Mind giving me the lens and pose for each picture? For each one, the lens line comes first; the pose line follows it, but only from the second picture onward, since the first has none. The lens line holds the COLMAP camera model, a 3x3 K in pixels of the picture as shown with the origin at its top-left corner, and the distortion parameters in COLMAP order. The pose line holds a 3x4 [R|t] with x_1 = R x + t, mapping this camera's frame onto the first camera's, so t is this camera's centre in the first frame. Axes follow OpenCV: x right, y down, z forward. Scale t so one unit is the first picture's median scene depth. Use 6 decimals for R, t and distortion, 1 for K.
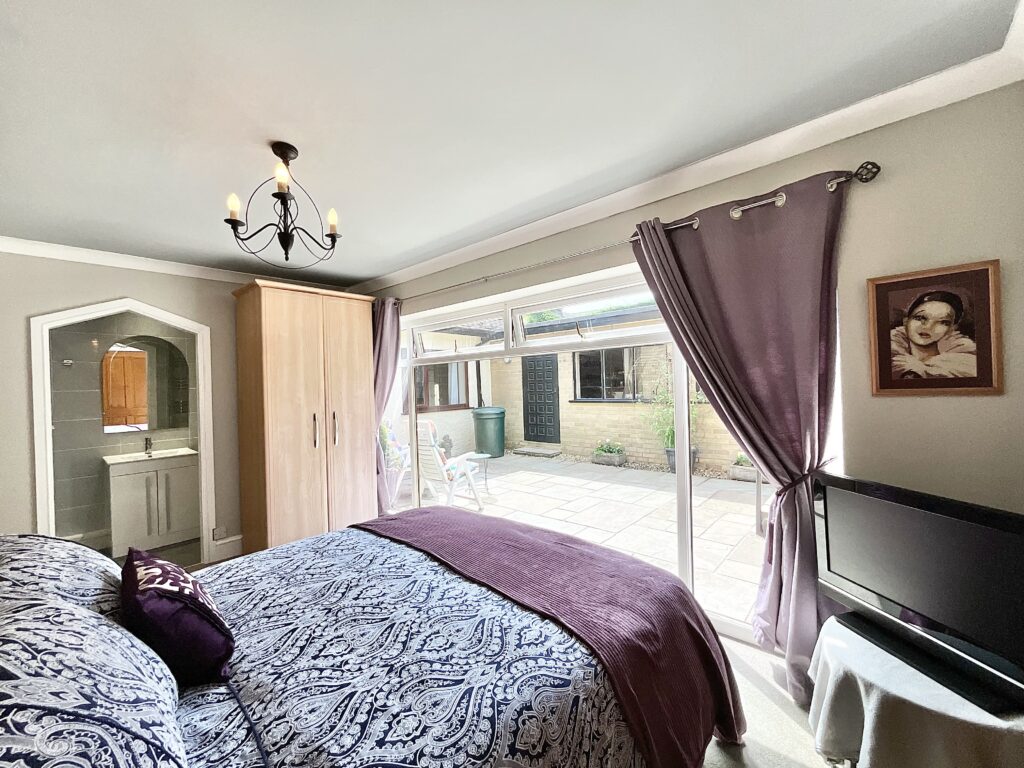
lens RADIAL K [[414.4, 0, 509.8], [0, 414.4, 384.5], [0, 0, 1]] dist [-0.000227, 0.000879]
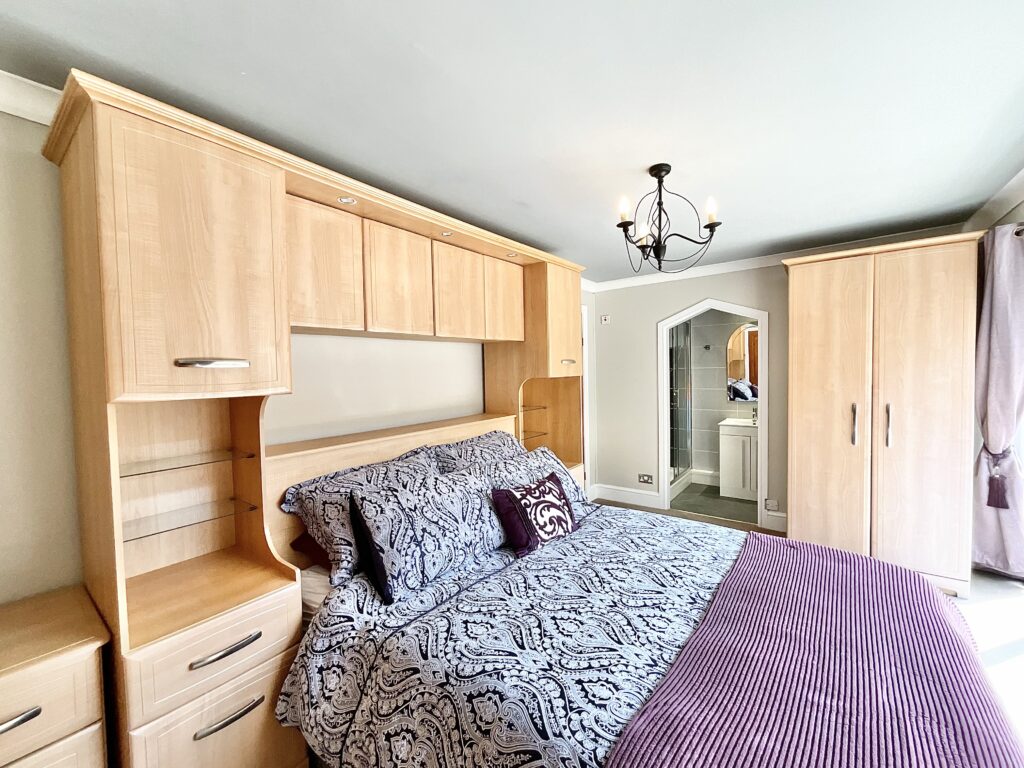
lens RADIAL K [[414.4, 0, 509.9], [0, 414.4, 384.3], [0, 0, 1]] dist [-0.000227, 0.000879]
pose [[0.082184, 0.063825, -0.994571, 0.821444], [0.019024, 0.997665, 0.065596, -0.099605], [0.996436, -0.024312, 0.080778, 0.711565]]
